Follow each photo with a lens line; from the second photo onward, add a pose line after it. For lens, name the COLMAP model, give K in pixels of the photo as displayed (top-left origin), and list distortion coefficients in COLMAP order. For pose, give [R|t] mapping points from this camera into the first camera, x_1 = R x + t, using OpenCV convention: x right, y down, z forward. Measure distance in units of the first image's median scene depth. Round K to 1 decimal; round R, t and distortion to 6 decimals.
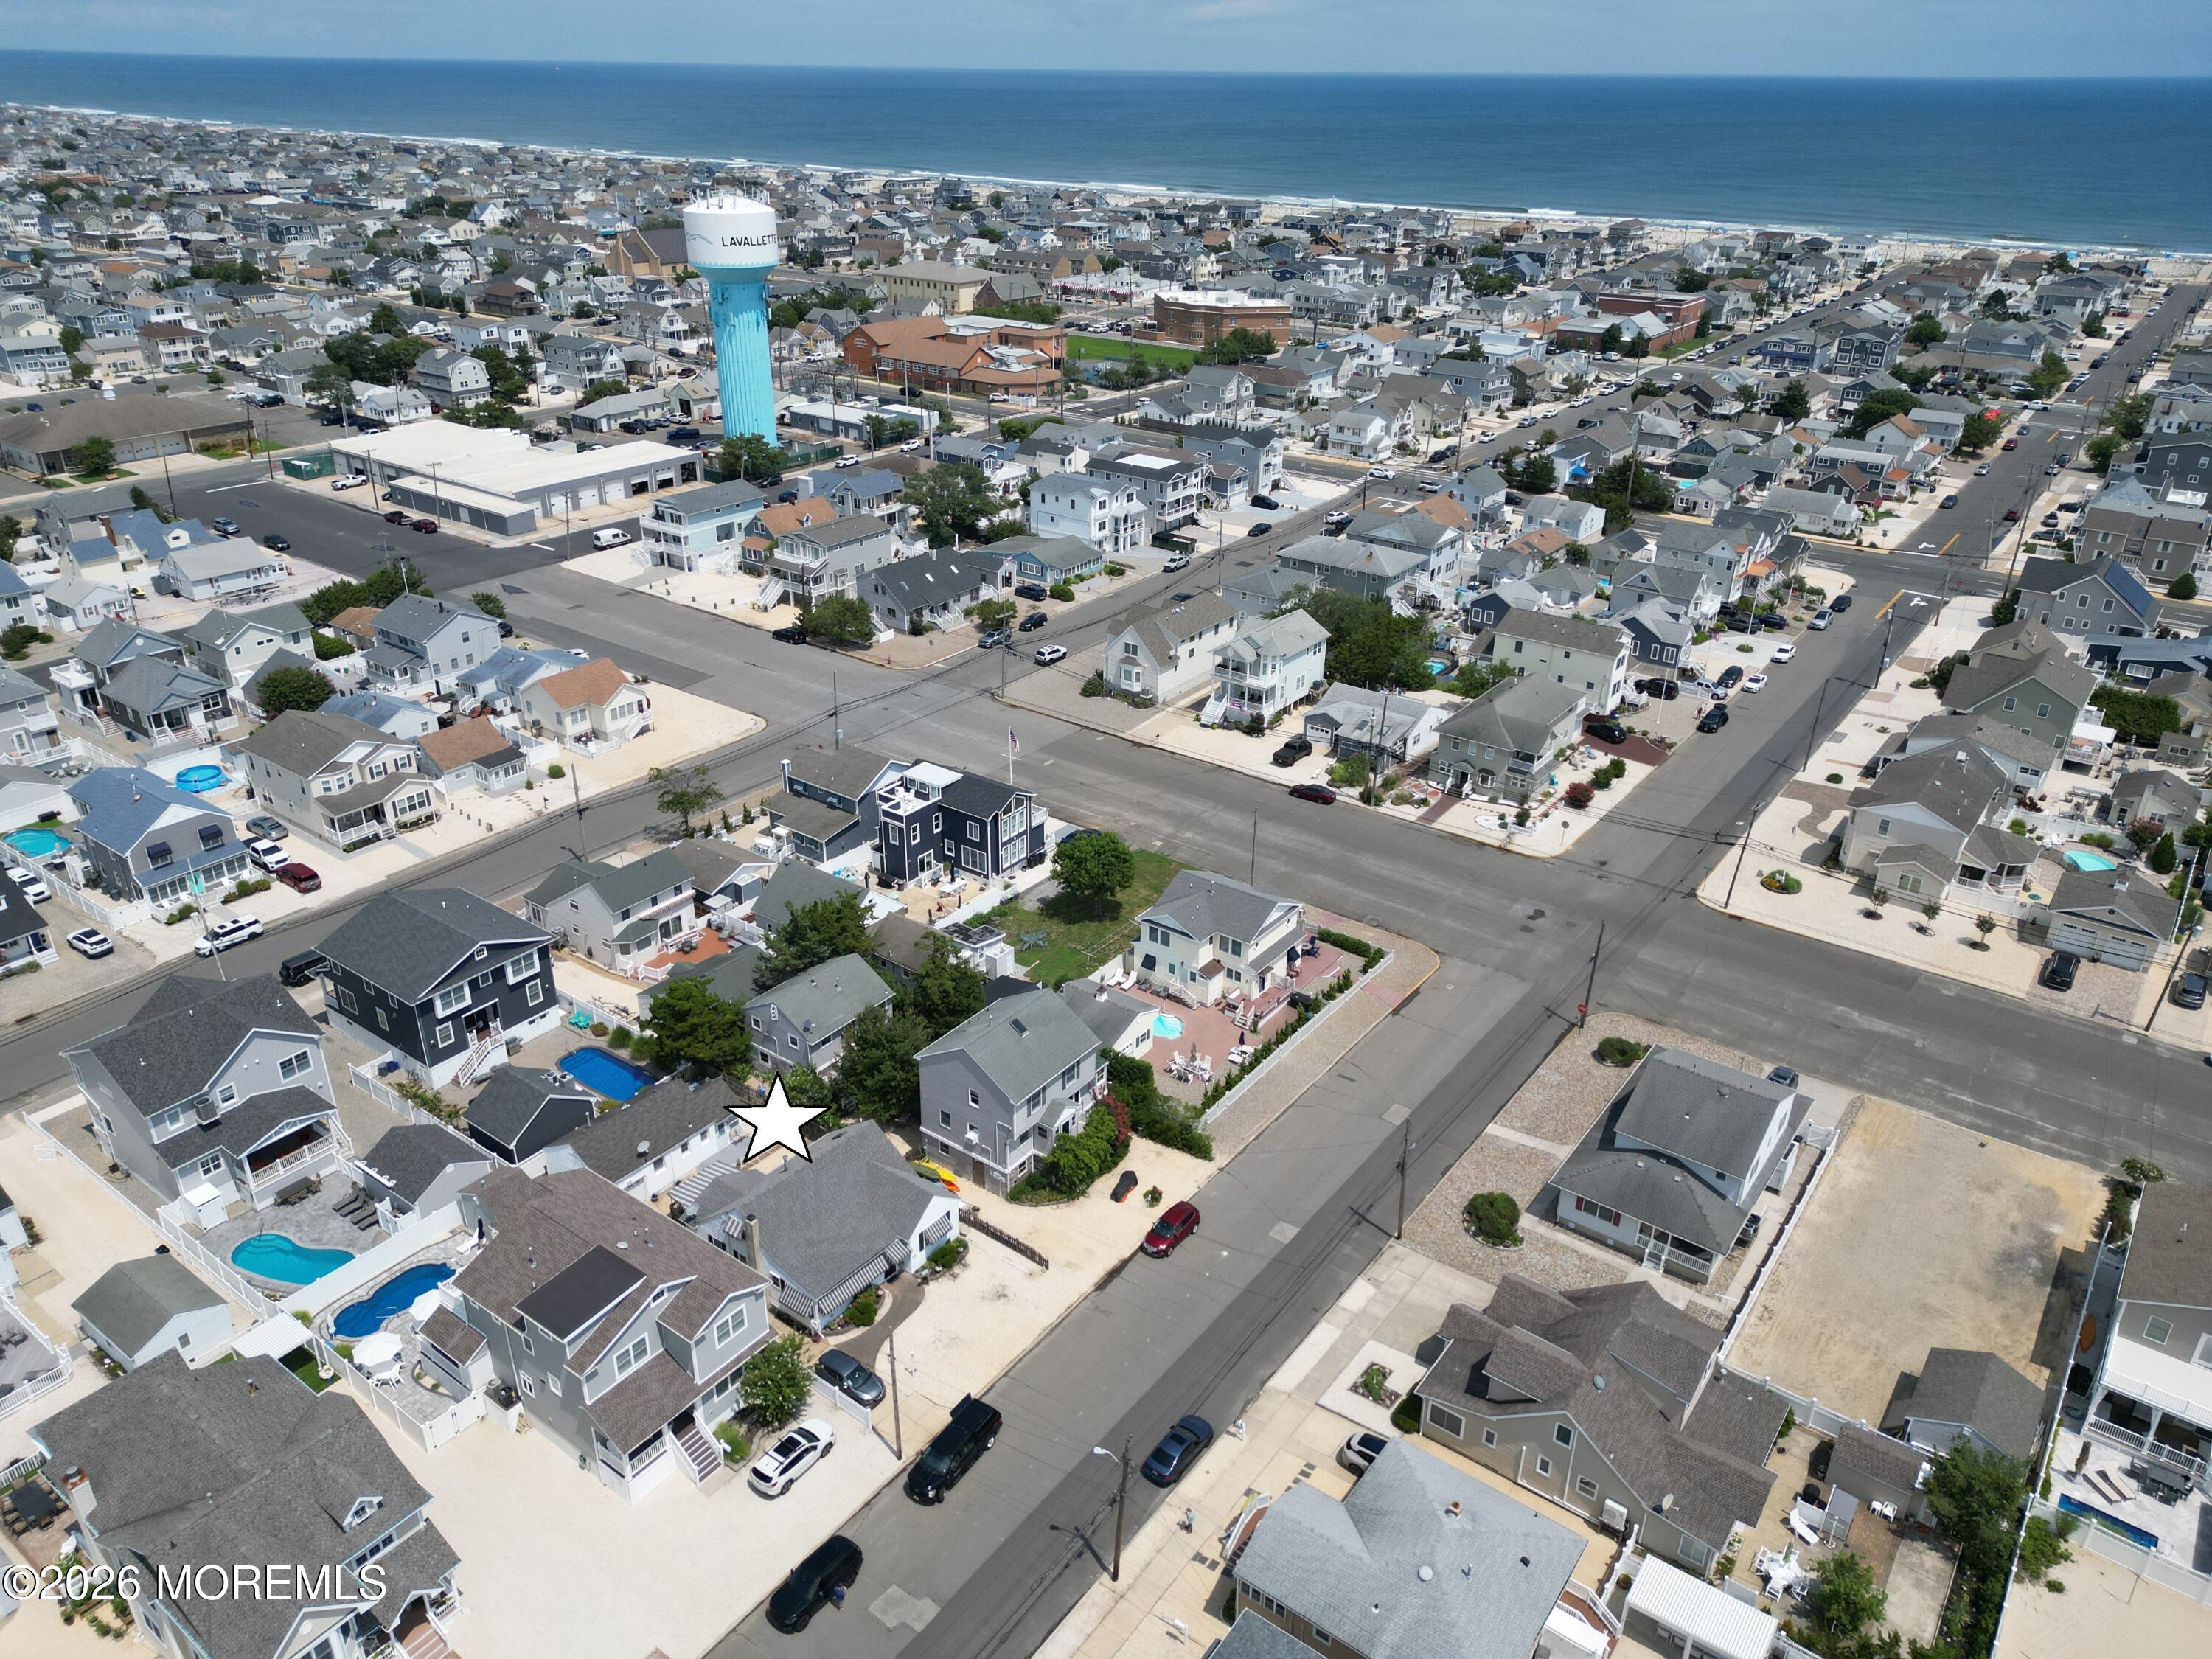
lens RADIAL K [[1529.9, 0, 1102.4], [0, 1529.9, 843.0], [0, 0, 1]] dist [0.063416, -0.062286]
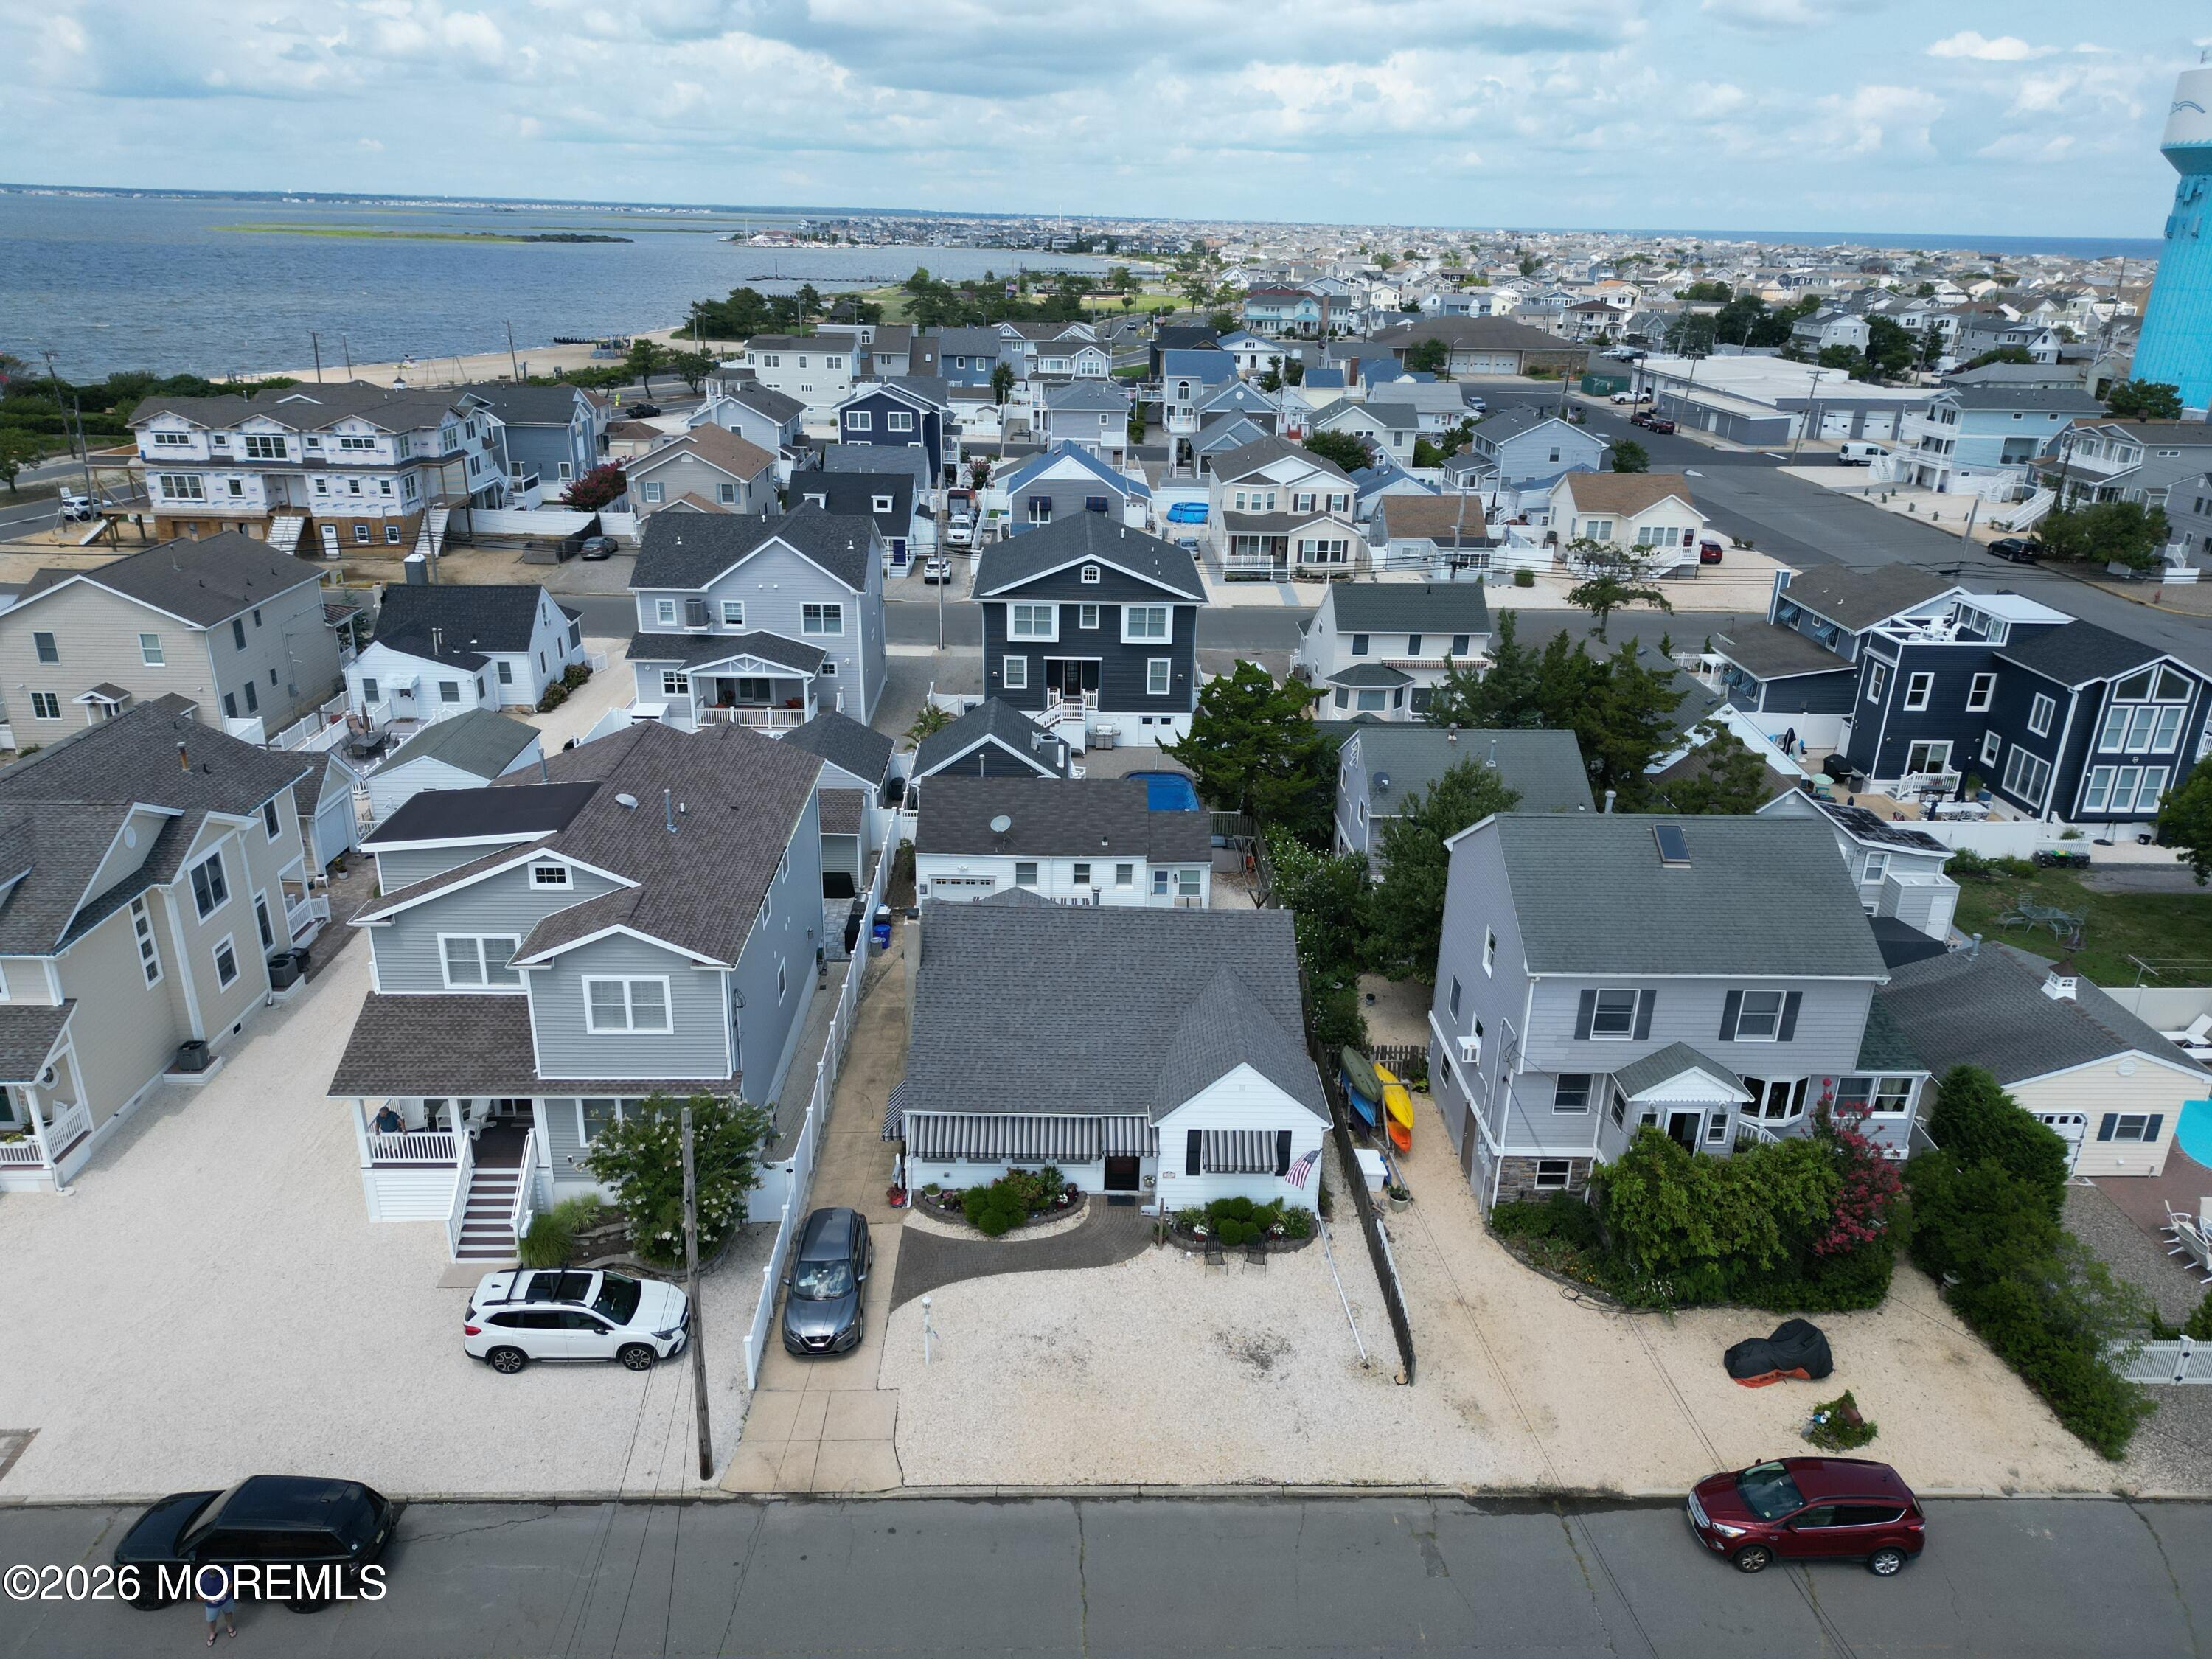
lens RADIAL K [[1529.9, 0, 1102.4], [0, 1529.9, 843.0], [0, 0, 1]] dist [0.063416, -0.062286]
pose [[0.617665, 0.296482, -0.728415, 0.140516], [-0.362498, 0.929287, 0.070858, 0.138917], [0.697915, 0.220282, 0.681462, 0.593625]]
